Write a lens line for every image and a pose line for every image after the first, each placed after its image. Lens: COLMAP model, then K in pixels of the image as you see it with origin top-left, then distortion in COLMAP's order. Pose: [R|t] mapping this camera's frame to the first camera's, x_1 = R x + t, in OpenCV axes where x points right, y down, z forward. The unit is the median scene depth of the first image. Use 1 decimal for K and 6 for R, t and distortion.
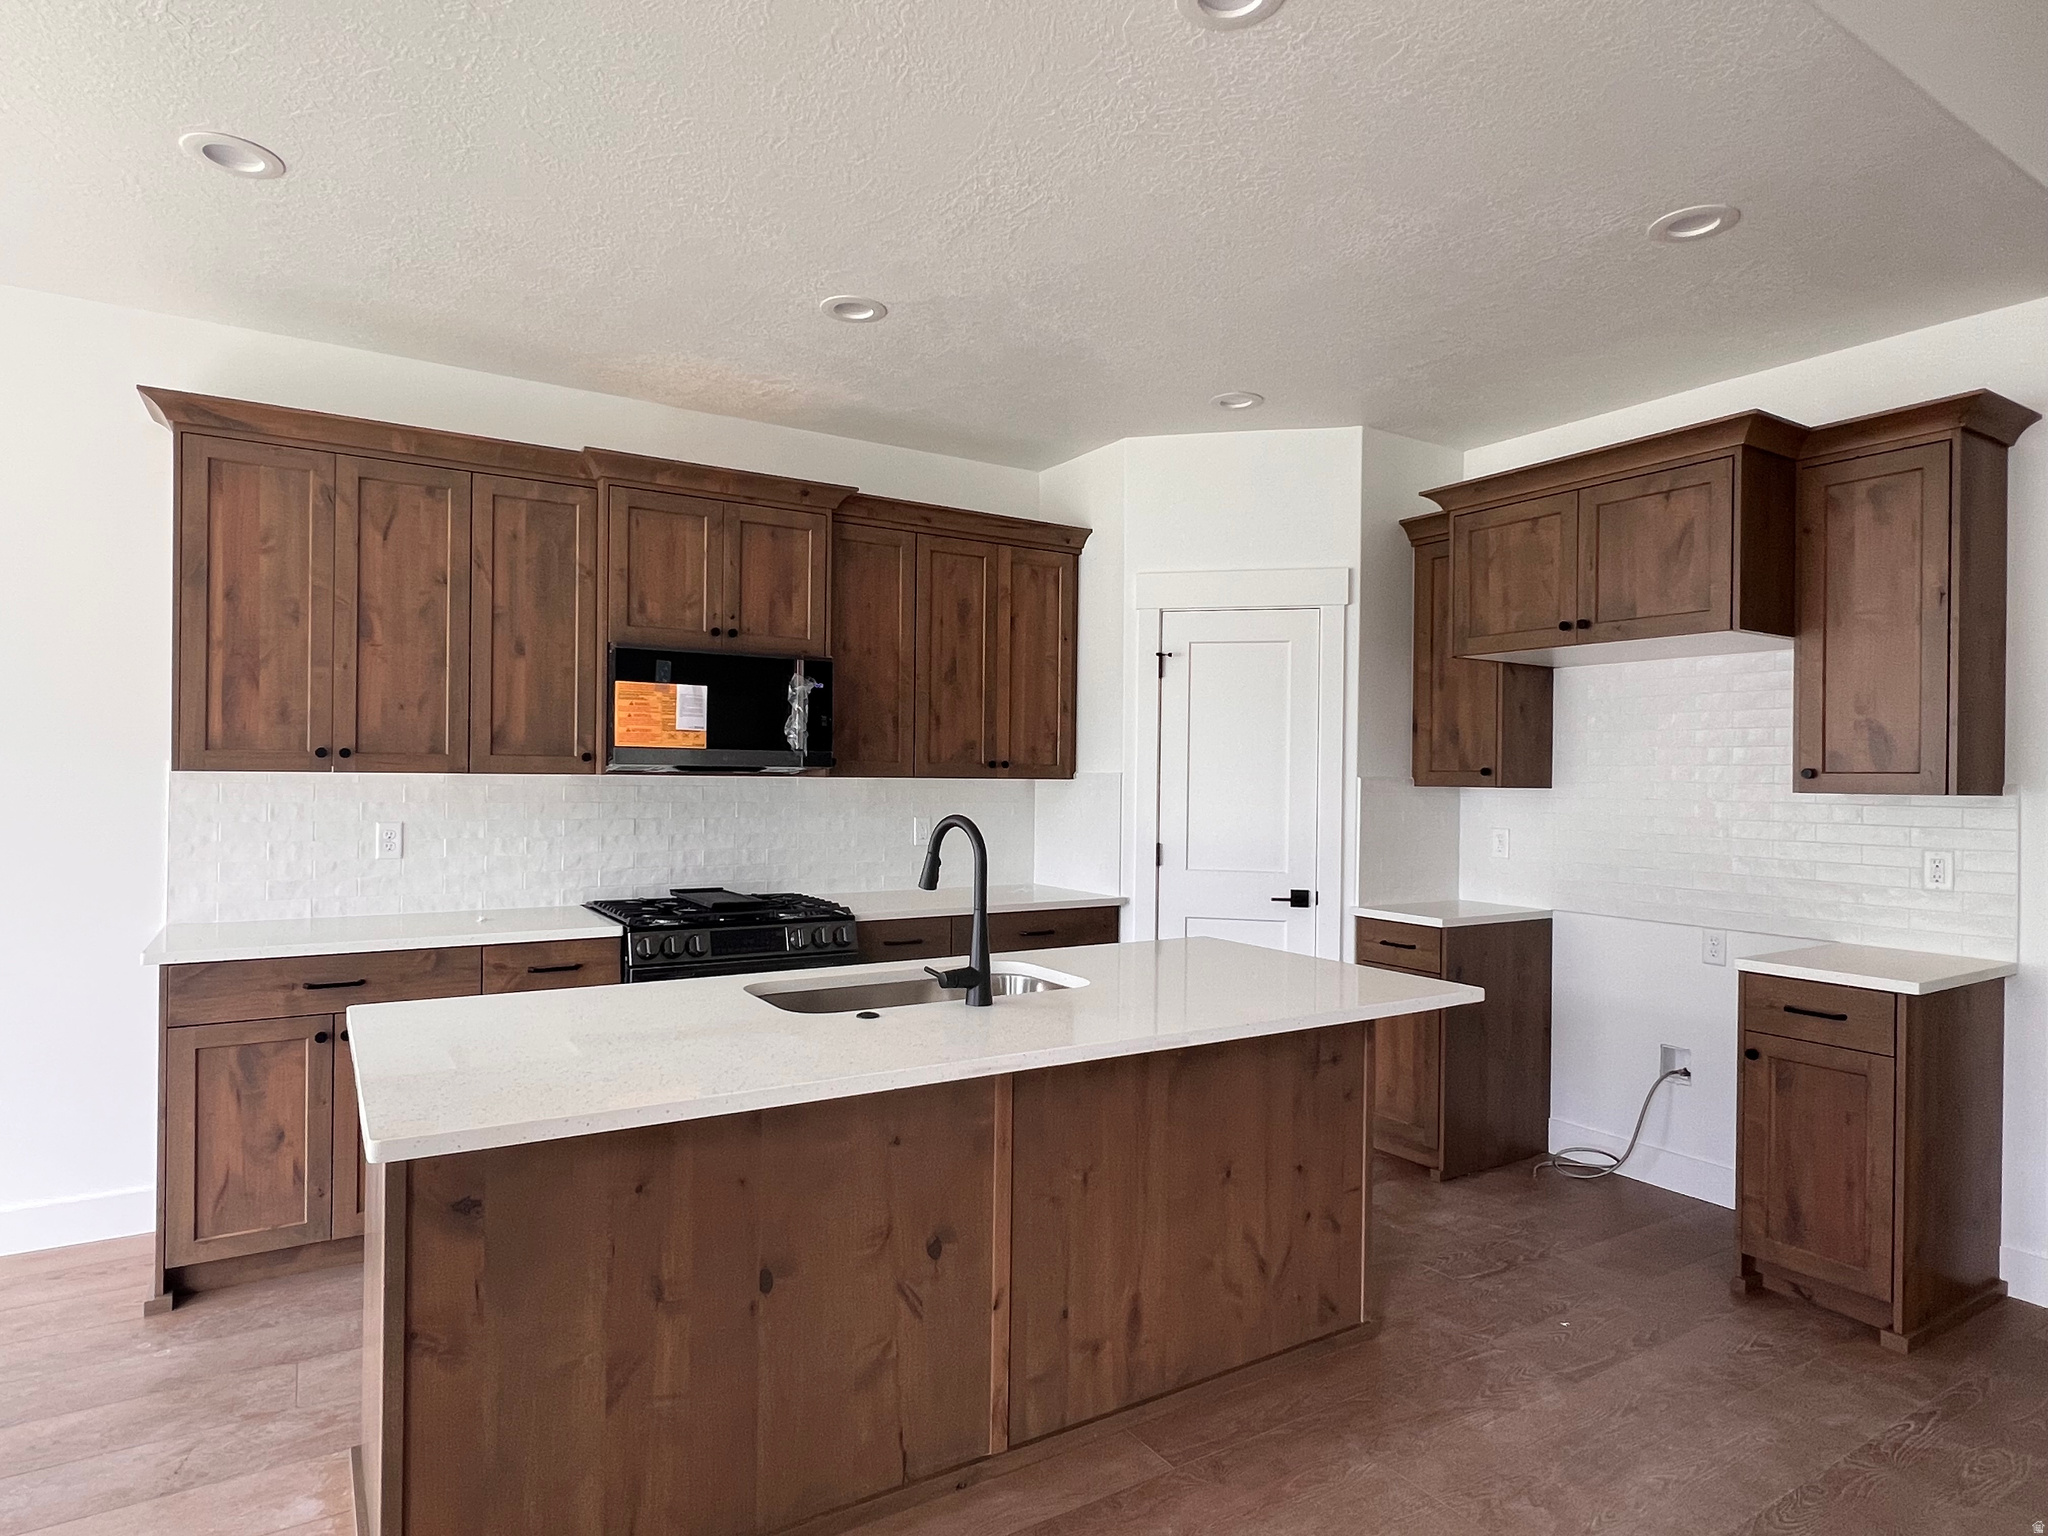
lens RADIAL K [[1151.2, 0, 1024.4], [0, 1151.2, 759.7], [0, 0, 1]] dist [-0.006065, -0.001324]
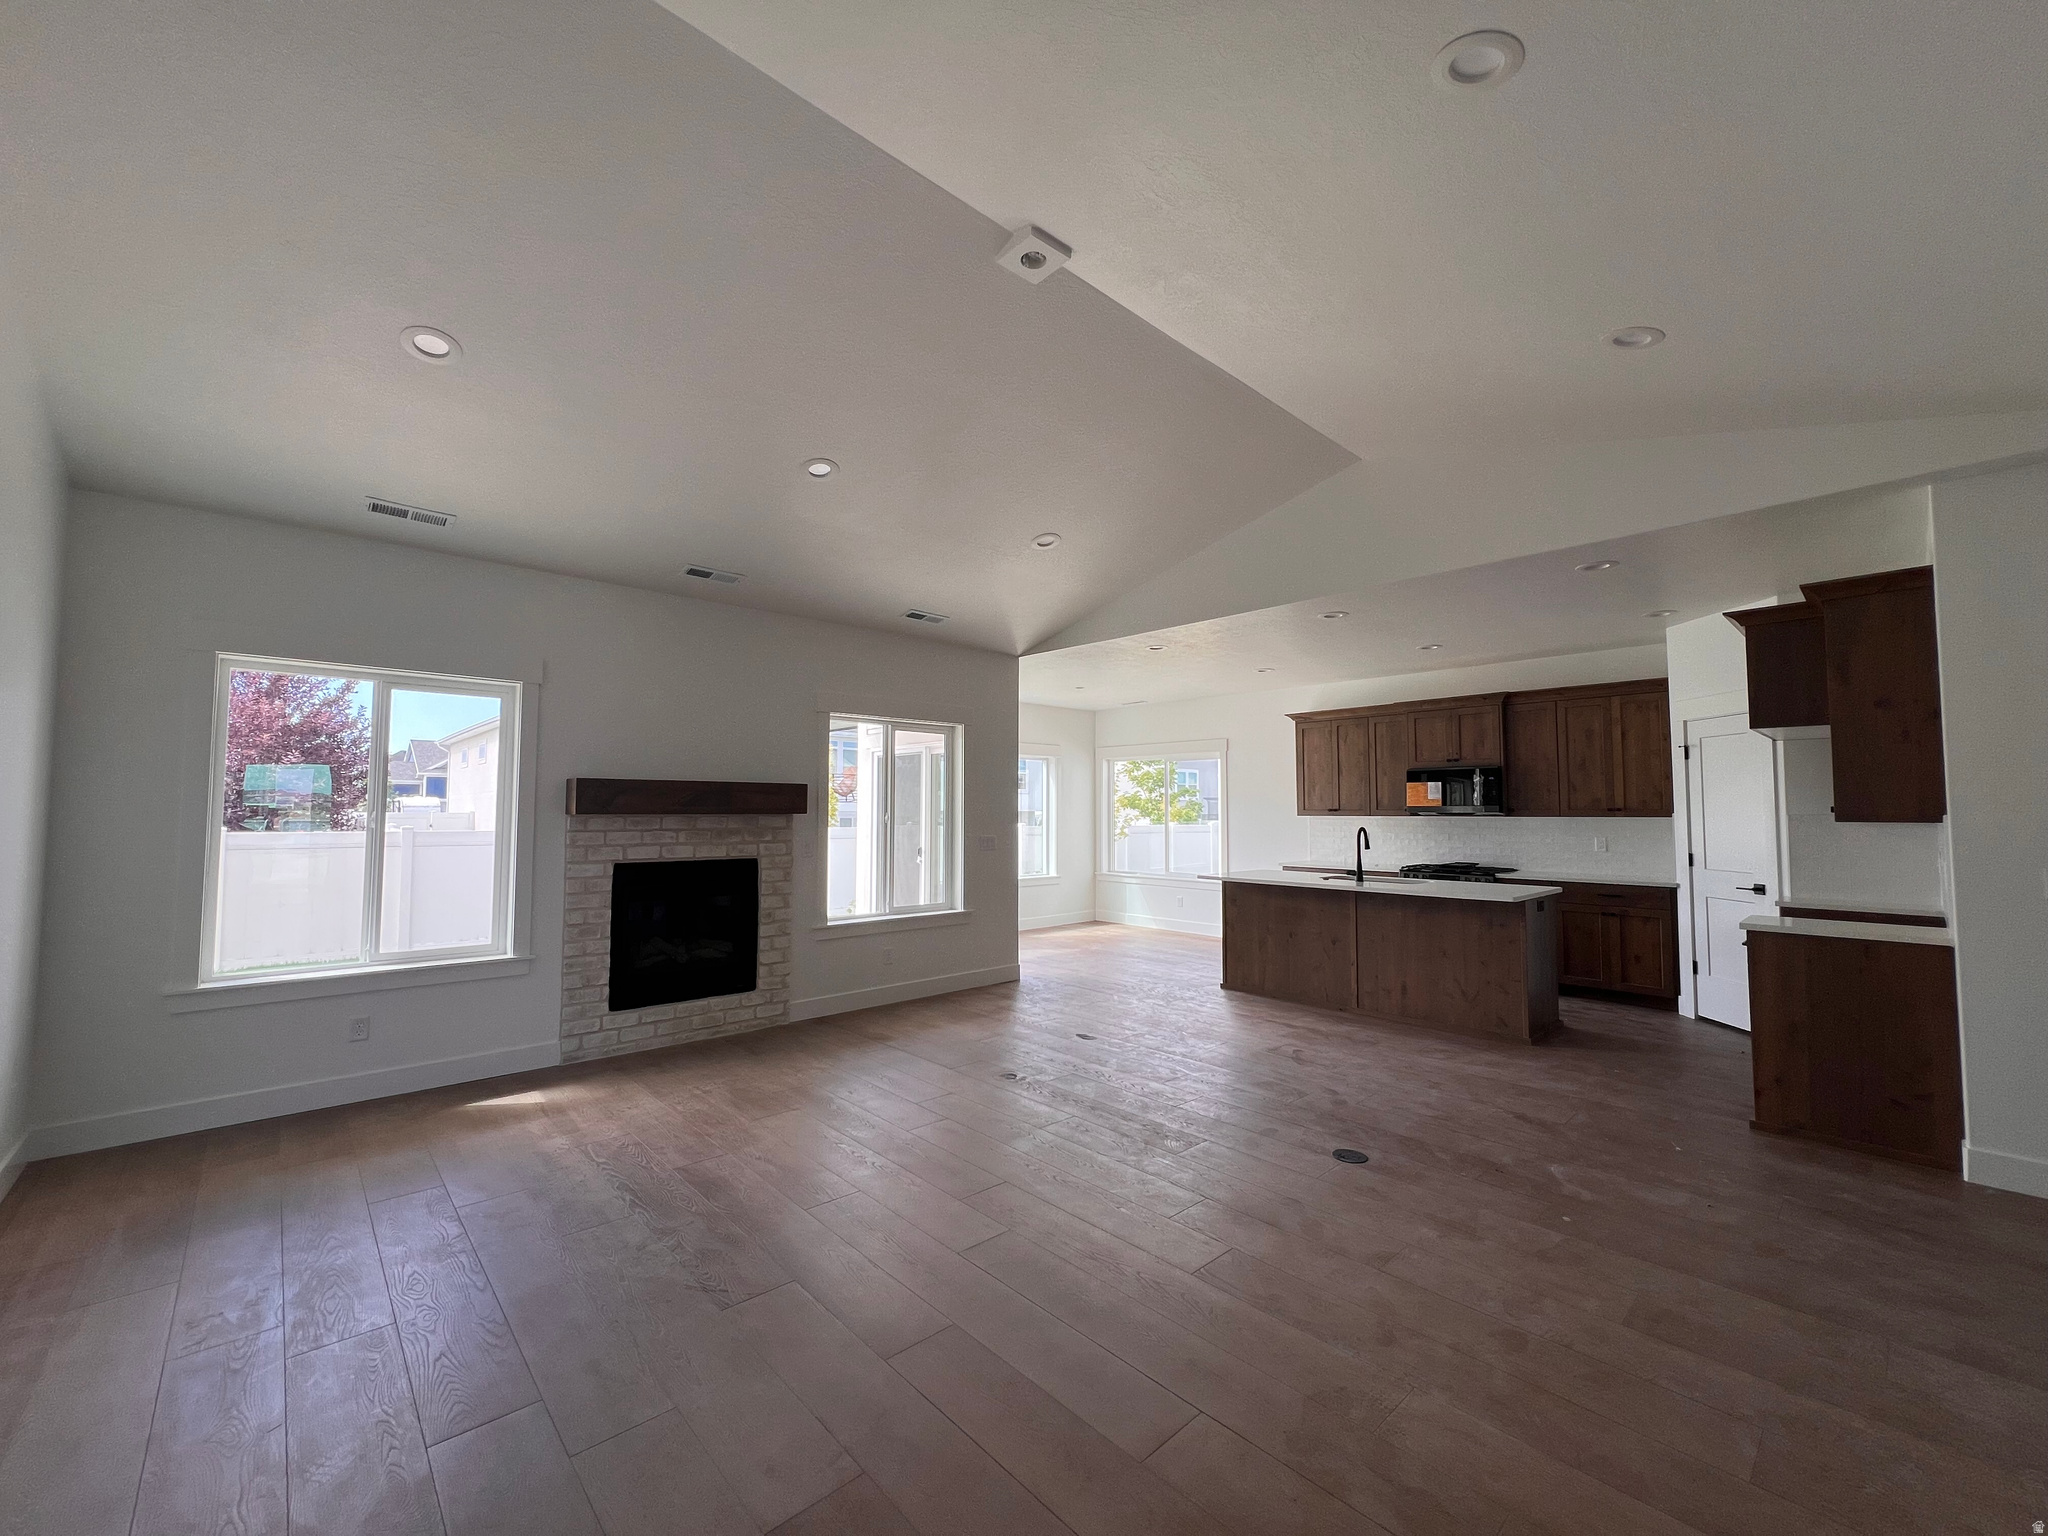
lens RADIAL K [[821.5, 0, 1023.6], [0, 821.5, 767.0], [0, 0, 1]] dist [0.000077, 0.000000]
pose [[0.181438, -0.062662, -0.981404, 1.410590], [0.018184, 0.998011, -0.060360, -0.002630], [0.983234, -0.006895, 0.182216, -0.283730]]
